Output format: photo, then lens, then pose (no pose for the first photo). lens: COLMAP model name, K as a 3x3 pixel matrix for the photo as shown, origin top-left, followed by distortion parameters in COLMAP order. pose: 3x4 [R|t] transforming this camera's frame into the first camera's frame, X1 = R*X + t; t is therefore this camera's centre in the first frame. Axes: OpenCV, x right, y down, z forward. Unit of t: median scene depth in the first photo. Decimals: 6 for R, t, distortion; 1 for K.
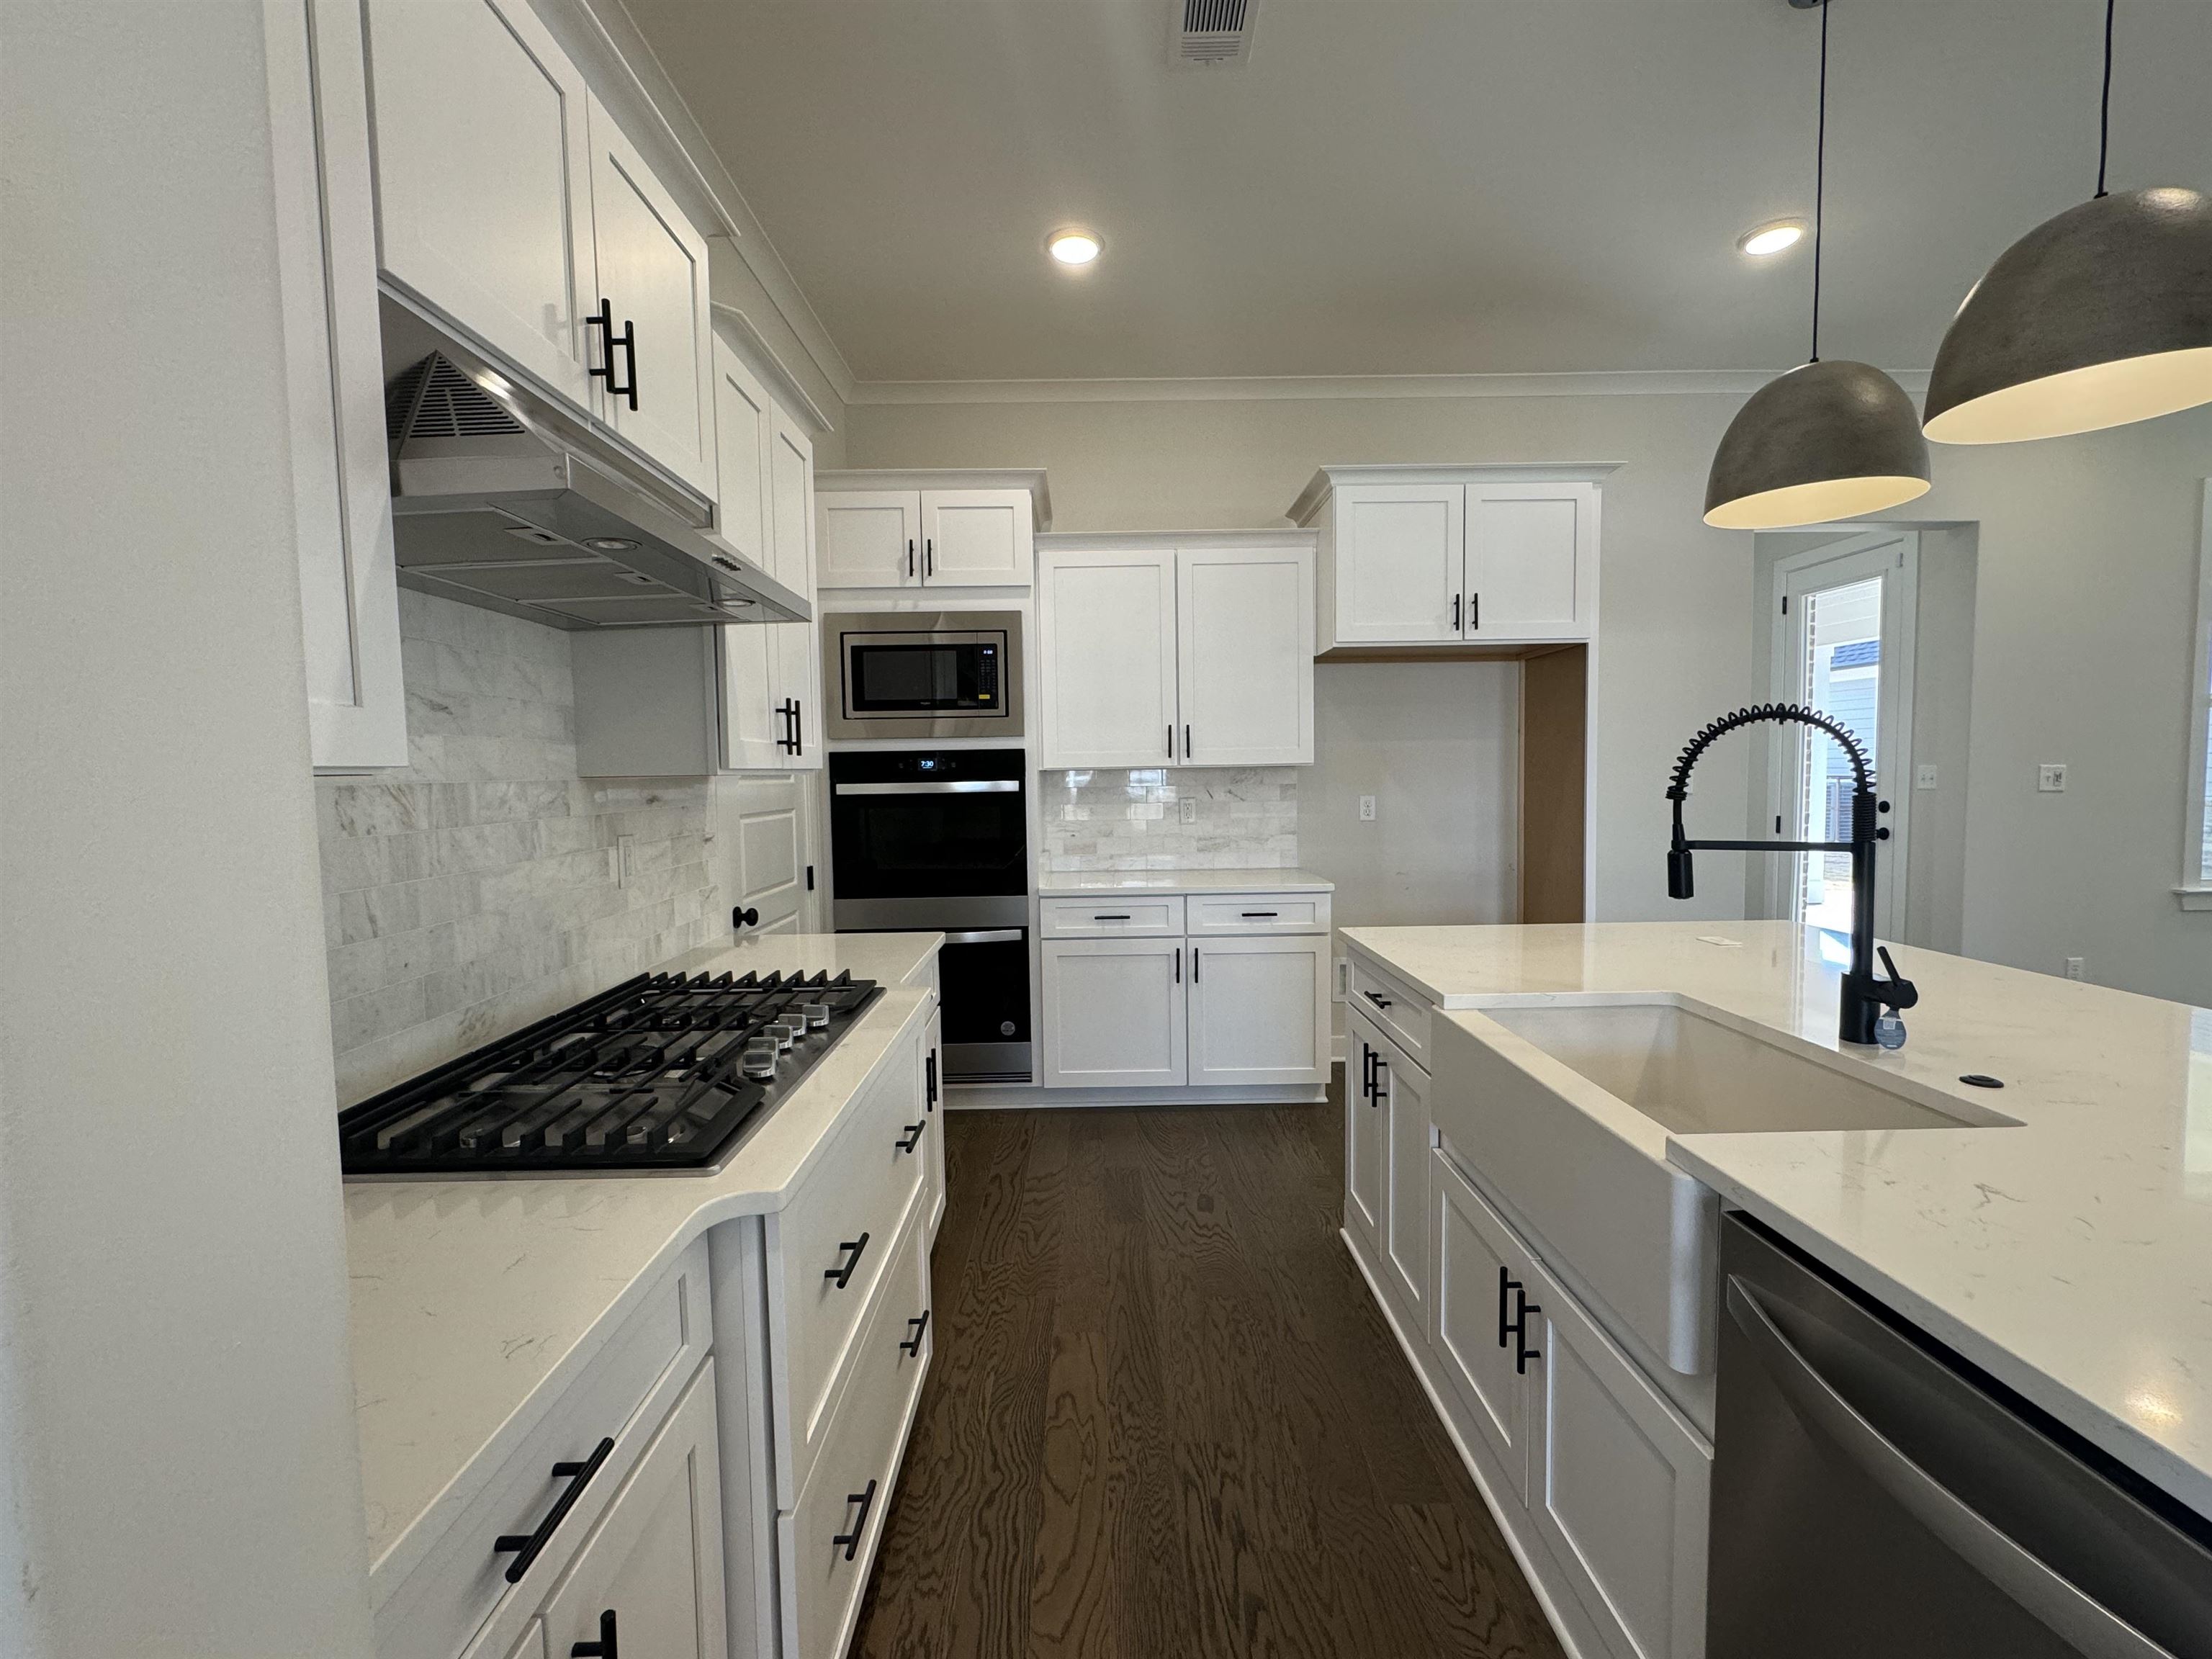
lens RADIAL K [[940.2, 0, 1106.0], [0, 940.2, 829.5], [0, 0, 1]] dist [-0.000231, -0.000007]
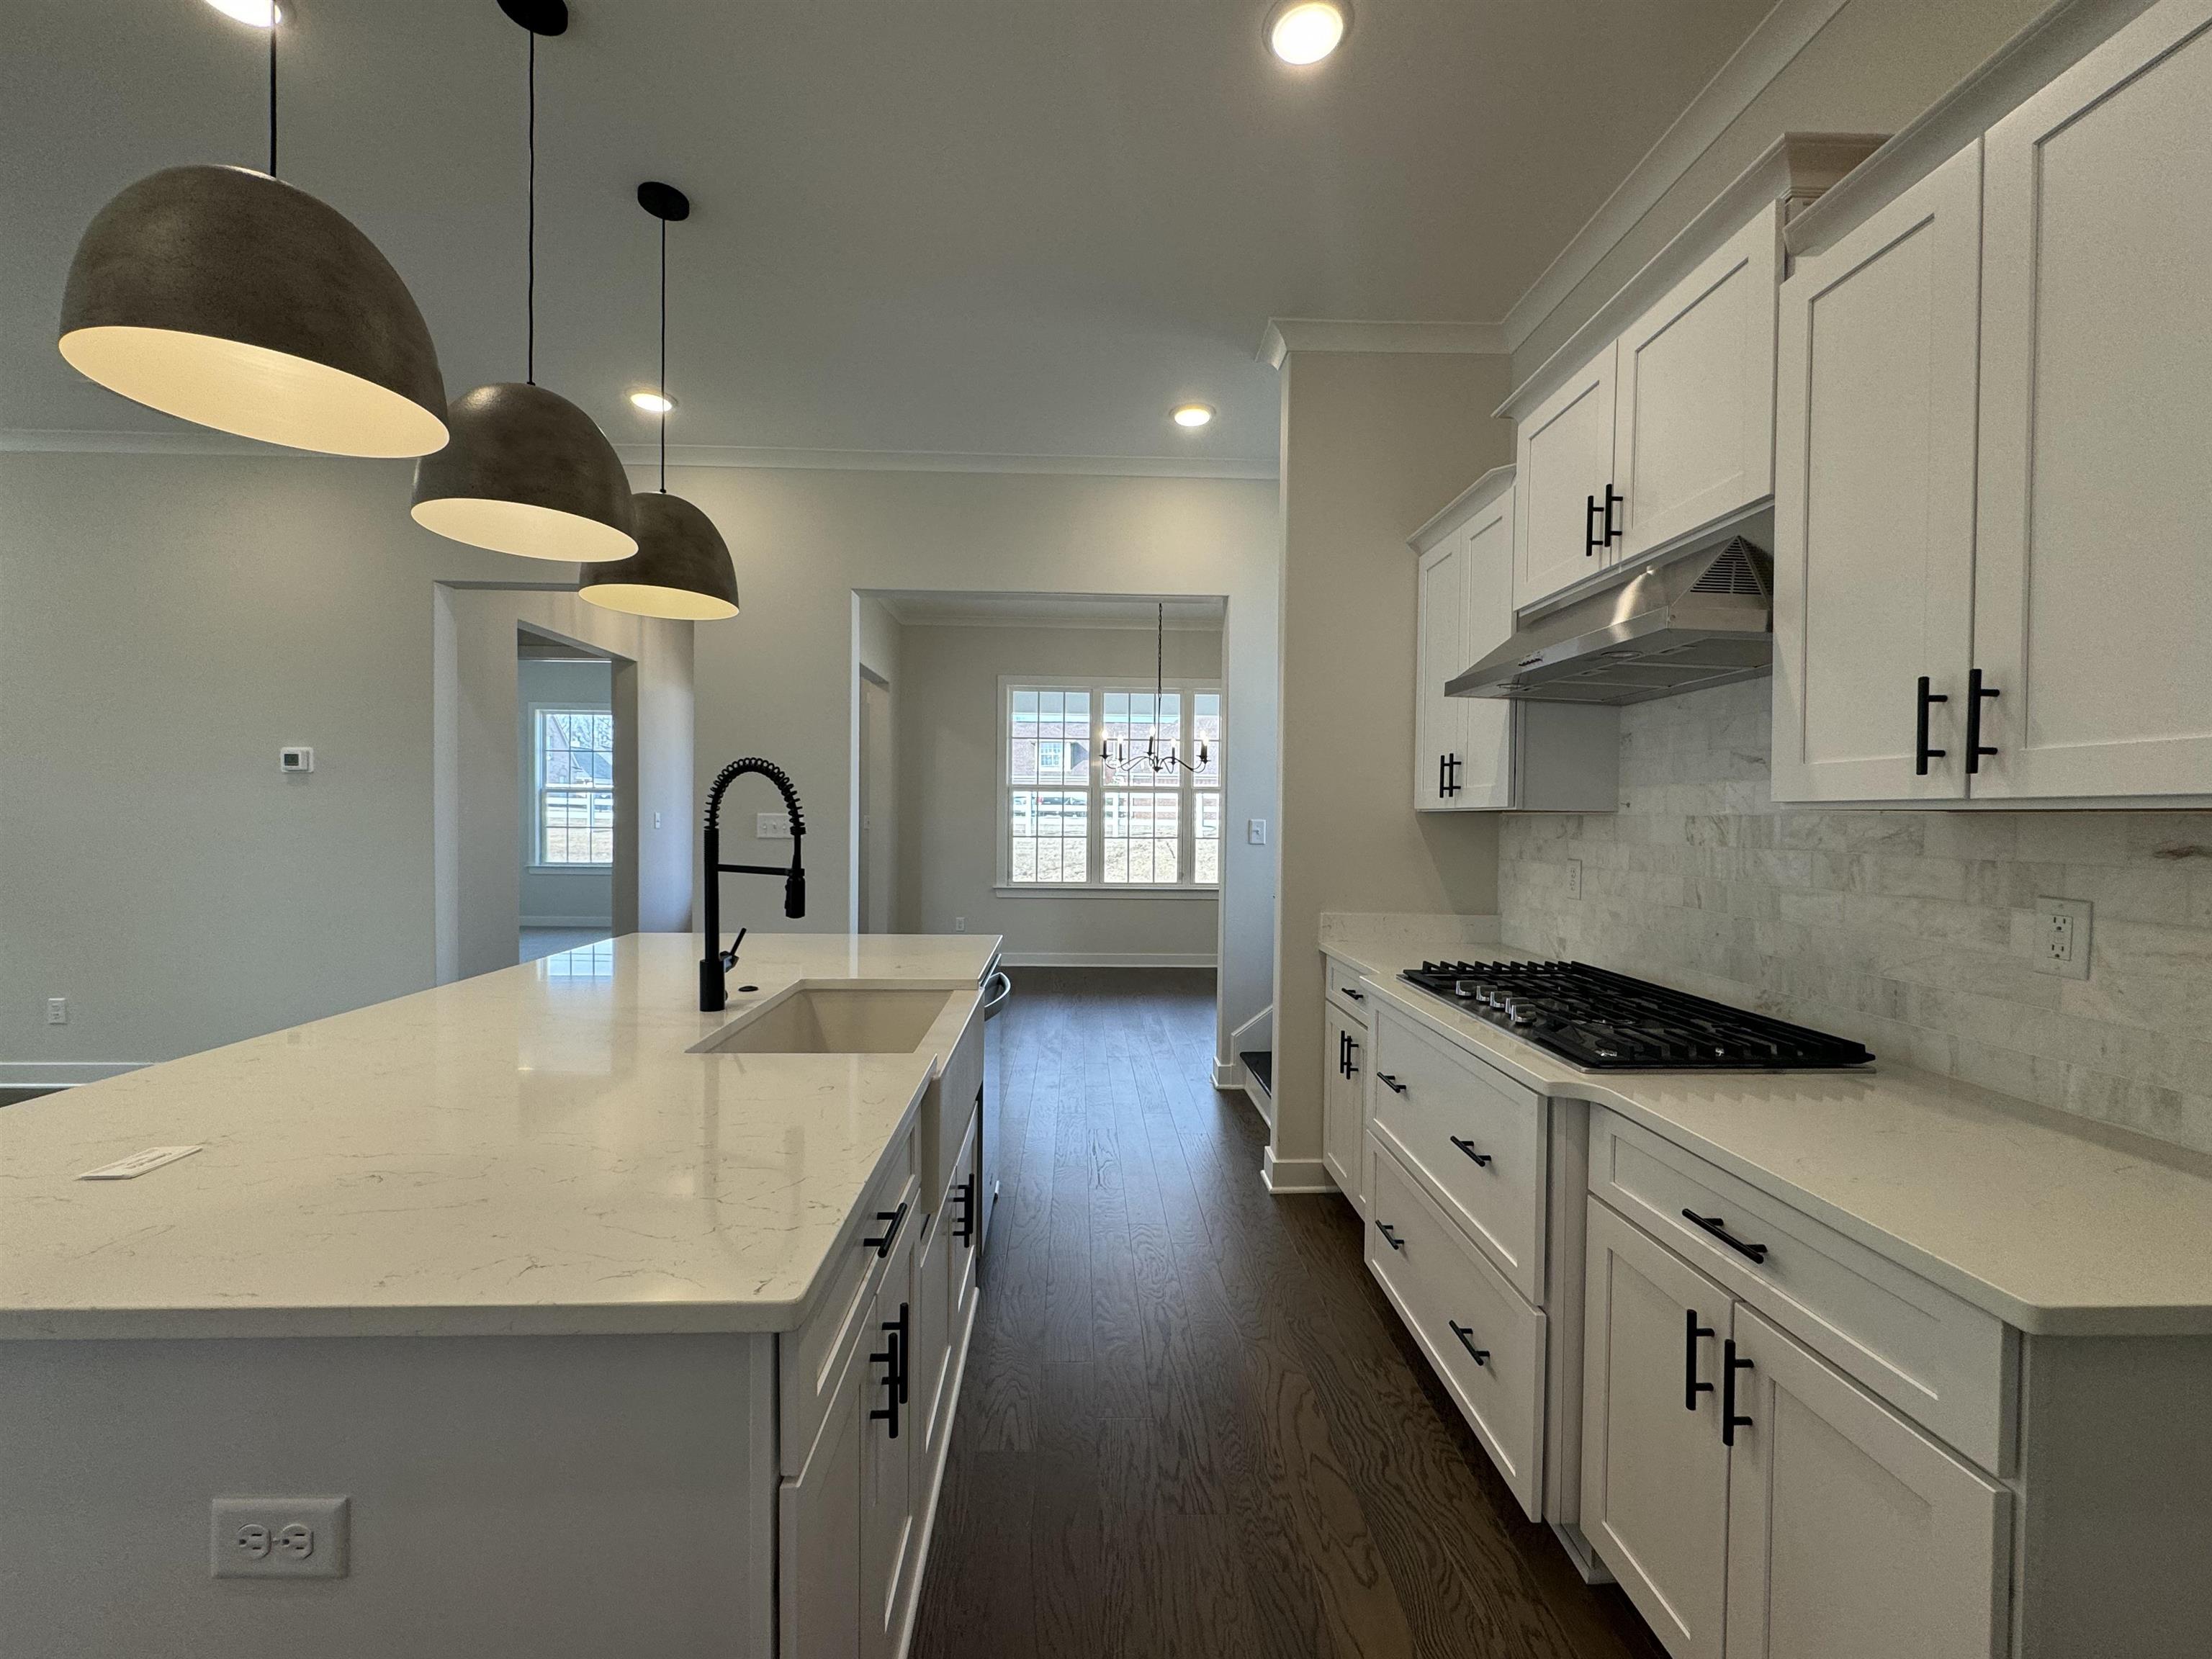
lens RADIAL K [[878.9, 0, 1106.0], [0, 878.9, 829.5], [0, 0, 1]] dist [0.000003, -0.000052]
pose [[-0.999686, 0.005394, -0.024483, 0.207199], [0.003410, 0.996758, 0.080389, -0.106243], [0.024837, 0.080280, -0.996463, 1.777330]]
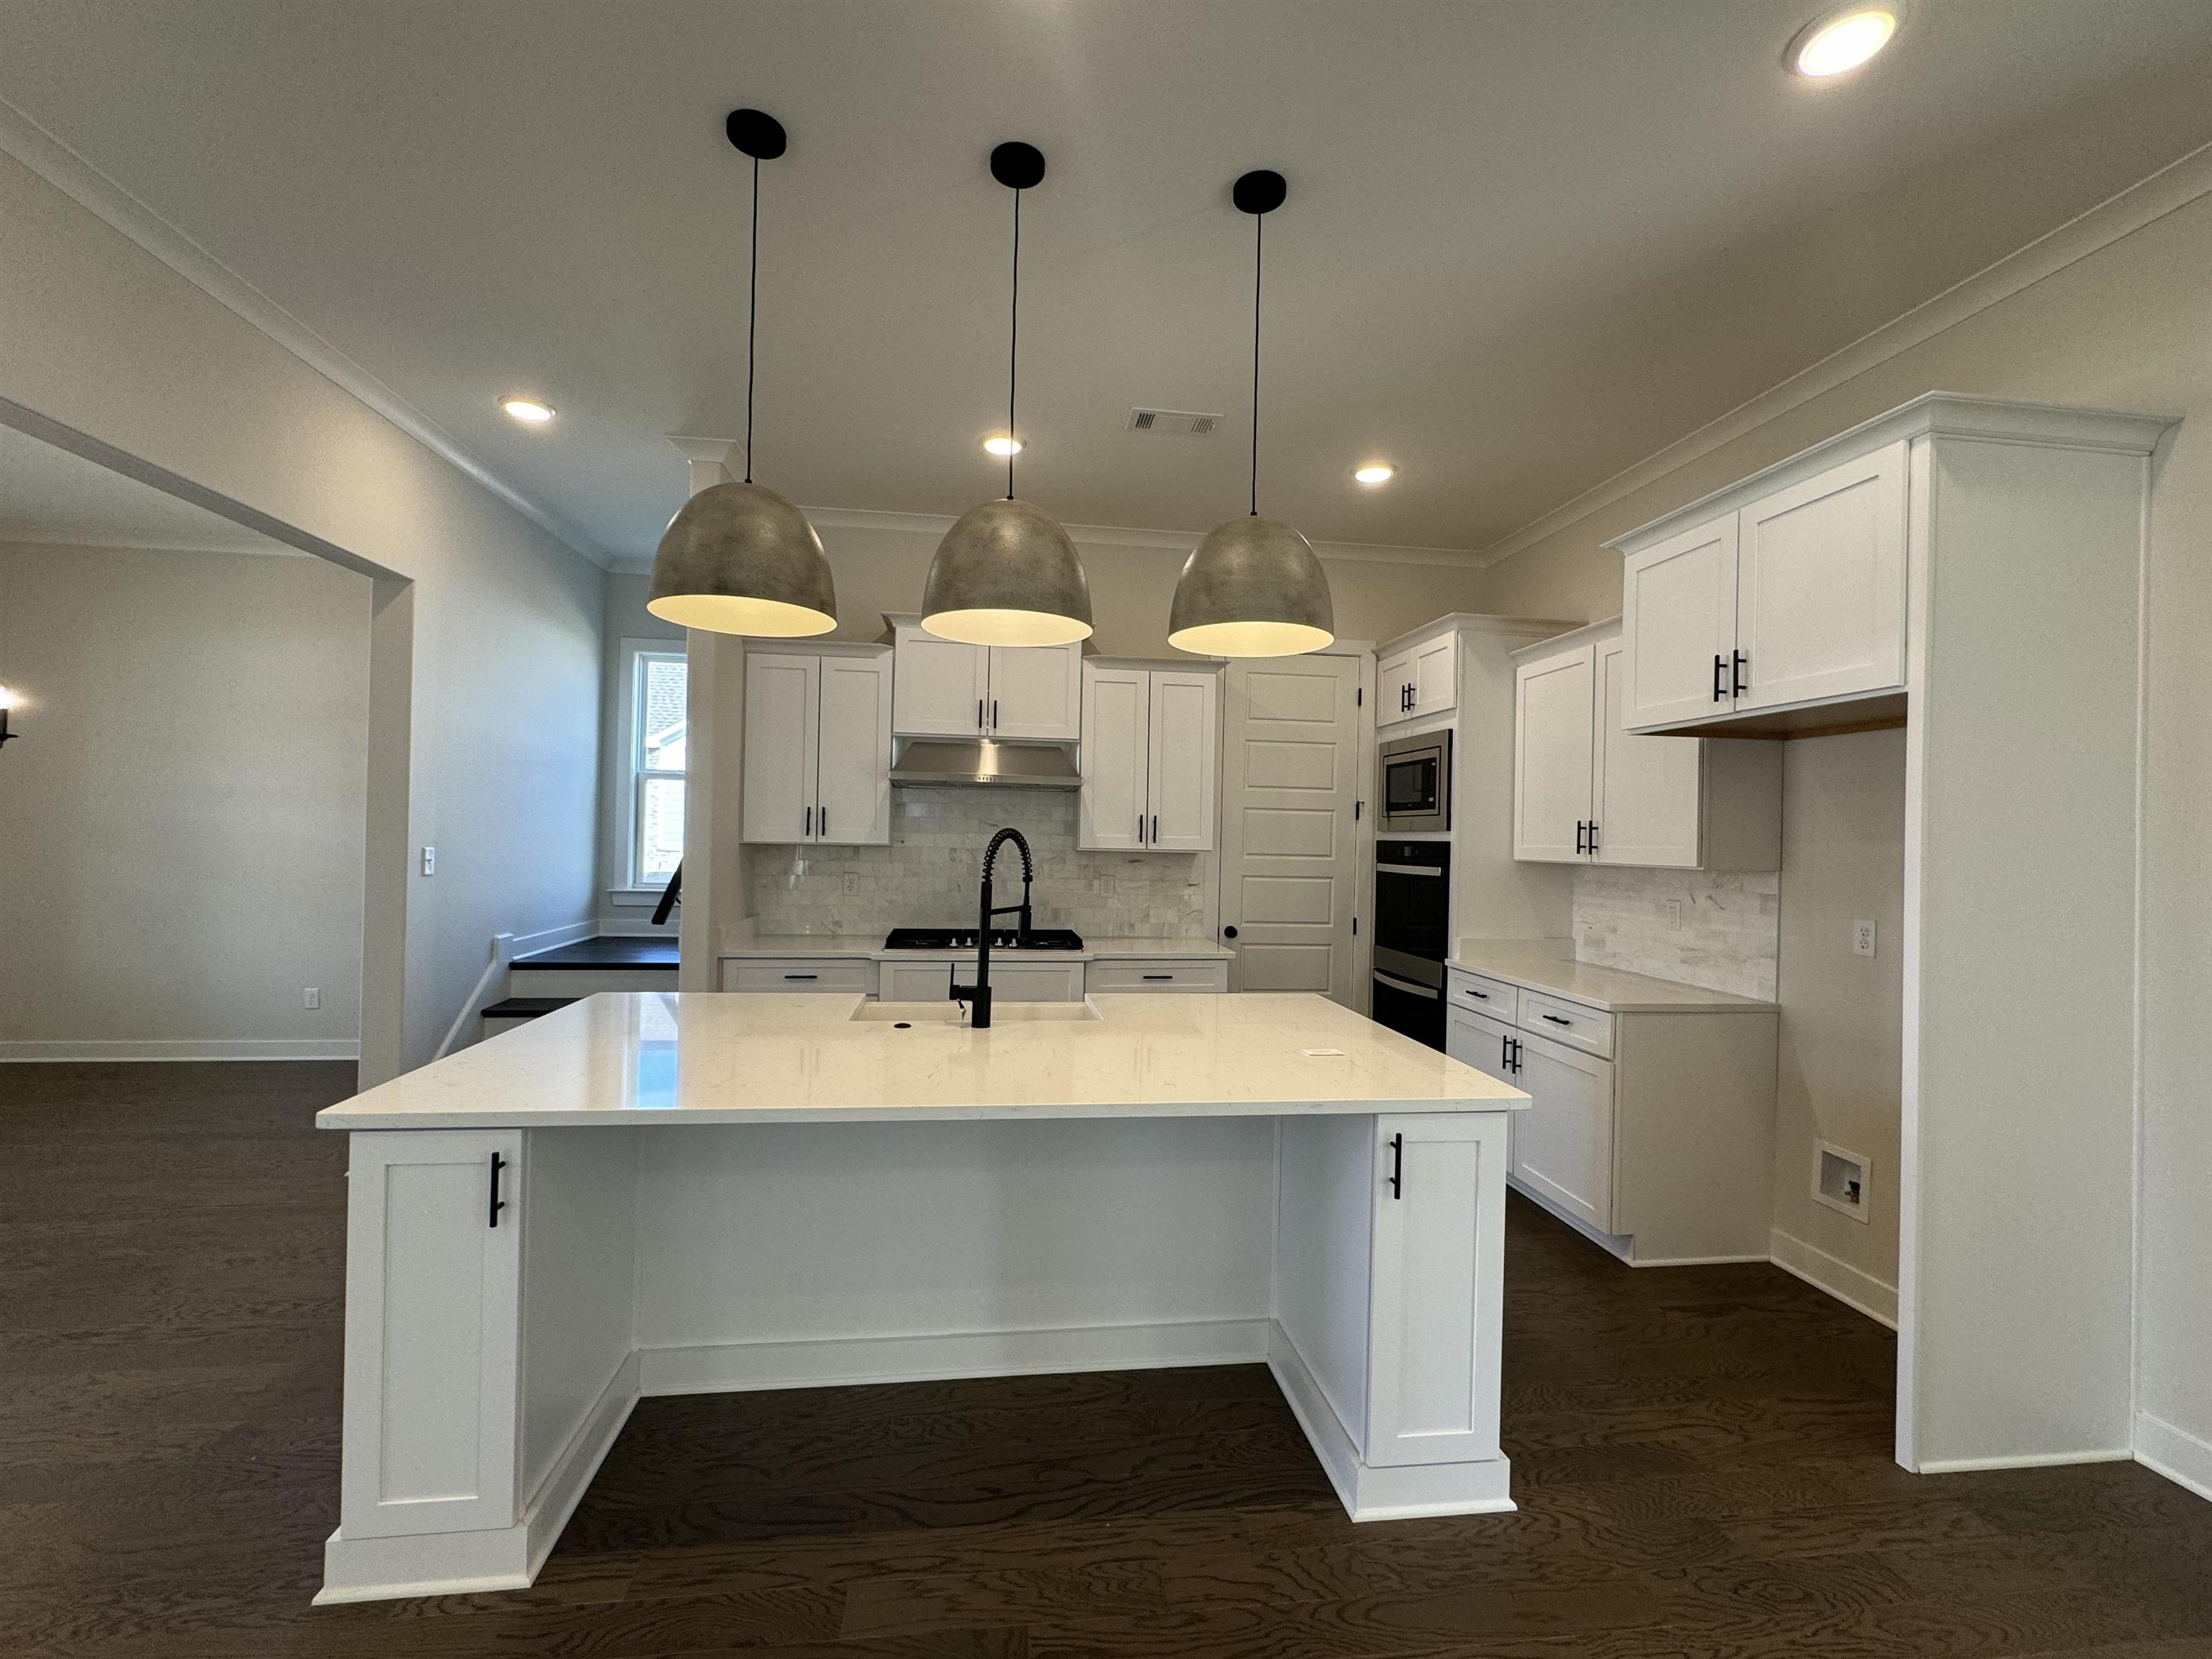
lens RADIAL K [[940.2, 0, 1106.0], [0, 940.2, 829.5], [0, 0, 1]] dist [-0.000231, -0.000007]
pose [[0.127275, 0.012995, -0.991782, 1.966036], [-0.086360, 0.996262, 0.001972, -0.121892], [0.988101, 0.085399, 0.127922, 0.765983]]
